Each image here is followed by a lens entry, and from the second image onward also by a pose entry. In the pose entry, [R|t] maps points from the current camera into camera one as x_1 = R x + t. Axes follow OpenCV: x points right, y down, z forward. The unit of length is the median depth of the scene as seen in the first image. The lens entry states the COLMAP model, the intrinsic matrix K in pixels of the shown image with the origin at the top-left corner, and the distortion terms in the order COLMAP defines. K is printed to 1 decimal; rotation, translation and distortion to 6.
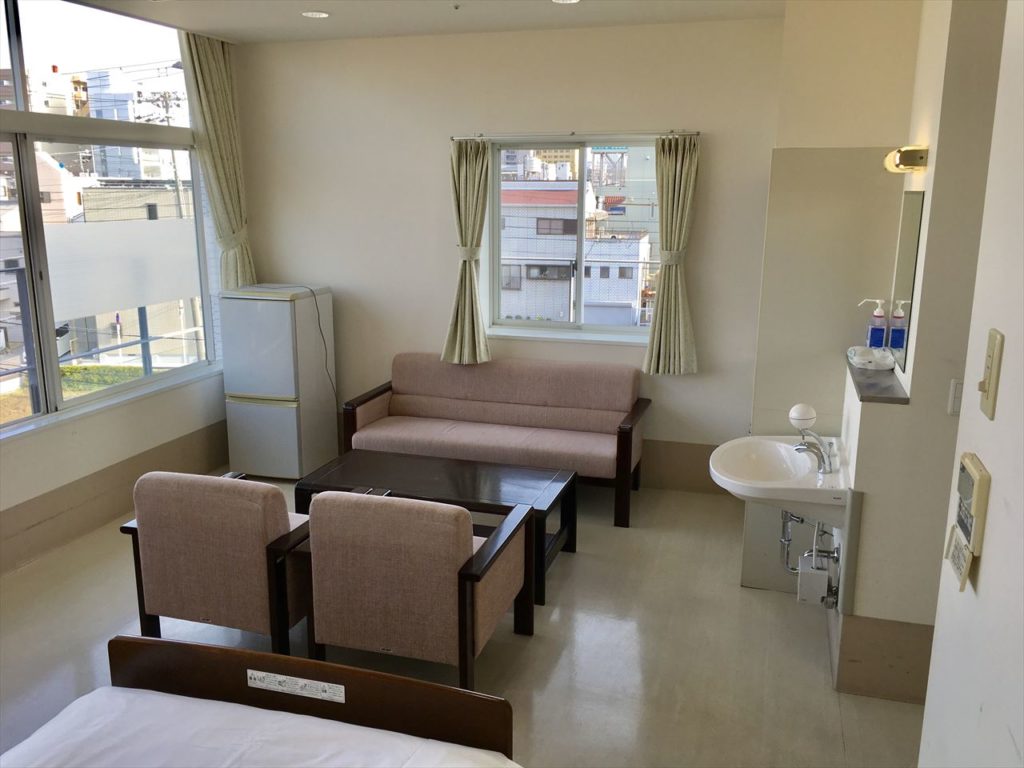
lens RADIAL K [[875.4, 0, 512.0], [0, 875.4, 384.0], [0, 0, 1]] dist [-0.002250, -0.005442]
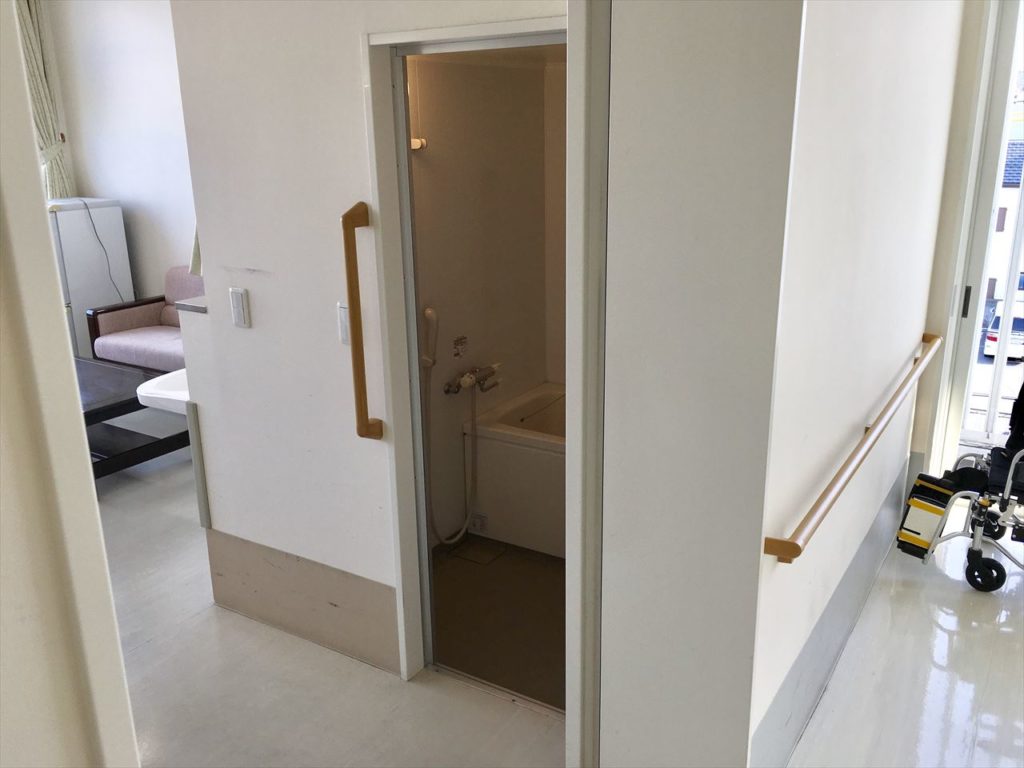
lens RADIAL K [[875.4, 0, 512.0], [0, 875.4, 384.0], [0, 0, 1]] dist [-0.002250, -0.005442]
pose [[0.961429, 0.060953, -0.268214, 0.563631], [-0.042594, 0.996367, 0.073747, 0.011207], [0.271734, -0.059478, 0.960533, 0.110661]]
